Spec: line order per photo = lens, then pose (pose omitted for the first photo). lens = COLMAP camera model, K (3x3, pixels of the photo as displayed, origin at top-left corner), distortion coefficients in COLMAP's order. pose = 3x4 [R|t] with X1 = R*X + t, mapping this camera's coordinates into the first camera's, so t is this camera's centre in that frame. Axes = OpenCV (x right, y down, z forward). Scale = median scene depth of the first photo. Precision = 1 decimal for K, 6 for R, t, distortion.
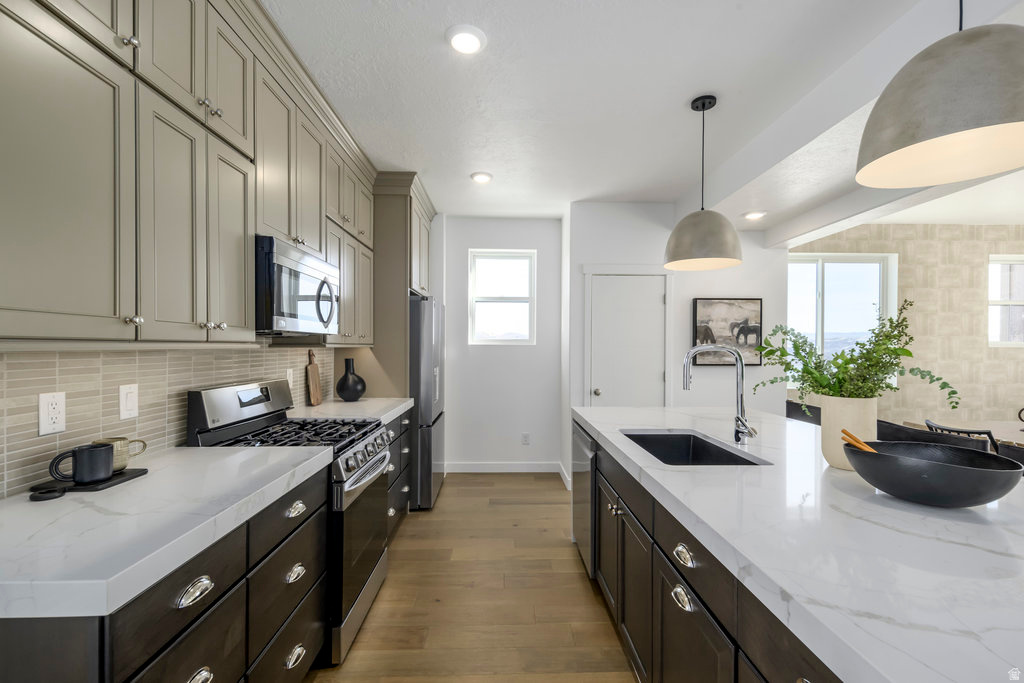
lens RADIAL K [[447.1, 0, 515.0], [0, 447.1, 347.8], [0, 0, 1]] dist [0.010523, -0.000502]
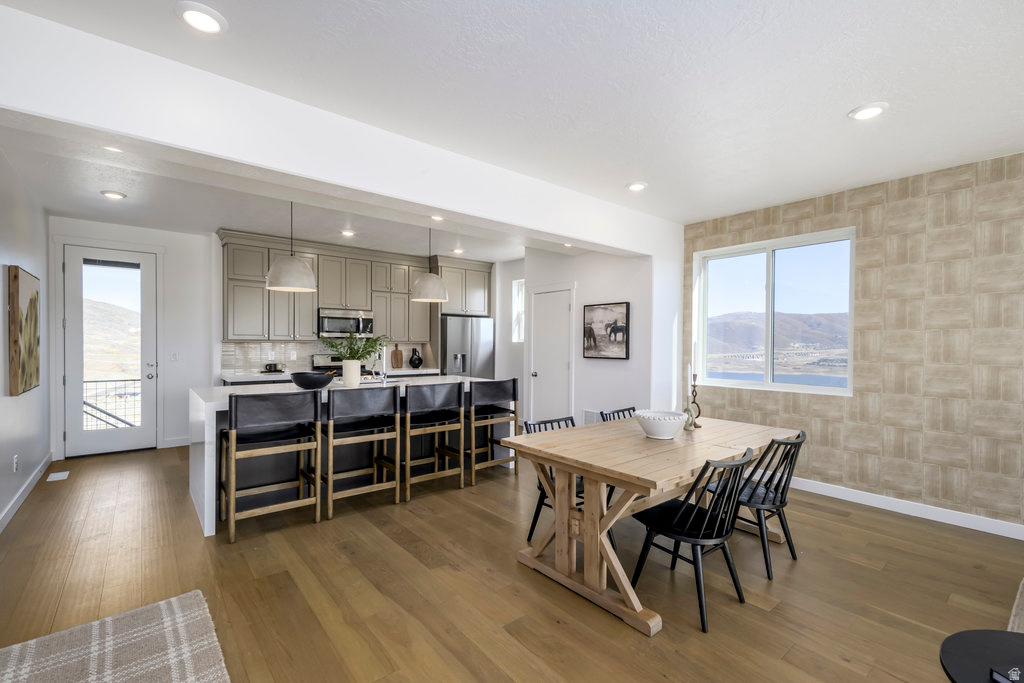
lens RADIAL K [[447.1, 0, 515.0], [0, 447.1, 347.8], [0, 0, 1]] dist [0.010523, -0.000502]
pose [[0.612254, 0.008546, -0.790615, 1.298301], [-0.008099, 0.999957, 0.004536, 0.006590], [0.790620, 0.003626, 0.612296, 0.054158]]
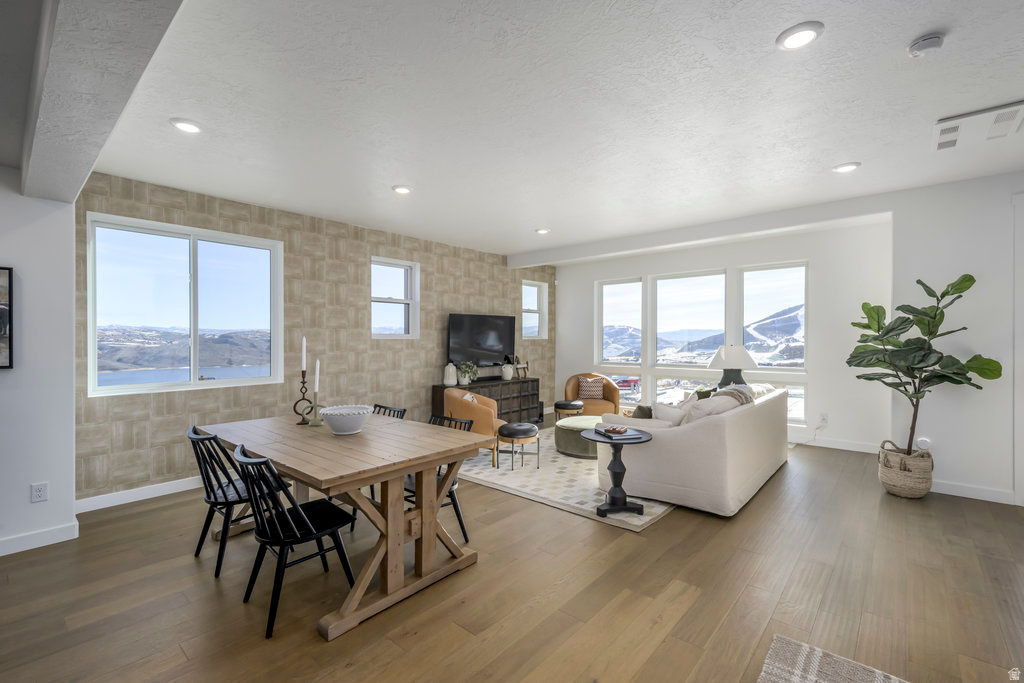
lens RADIAL K [[445.3, 0, 513.5], [0, 445.3, 343.9], [0, 0, 1]] dist [0.009310, -0.000125]
pose [[0.683516, -0.012745, 0.729825, 0.571134], [0.006640, 0.999915, 0.011243, 0.000840], [-0.729906, -0.002839, 0.683542, -0.007820]]
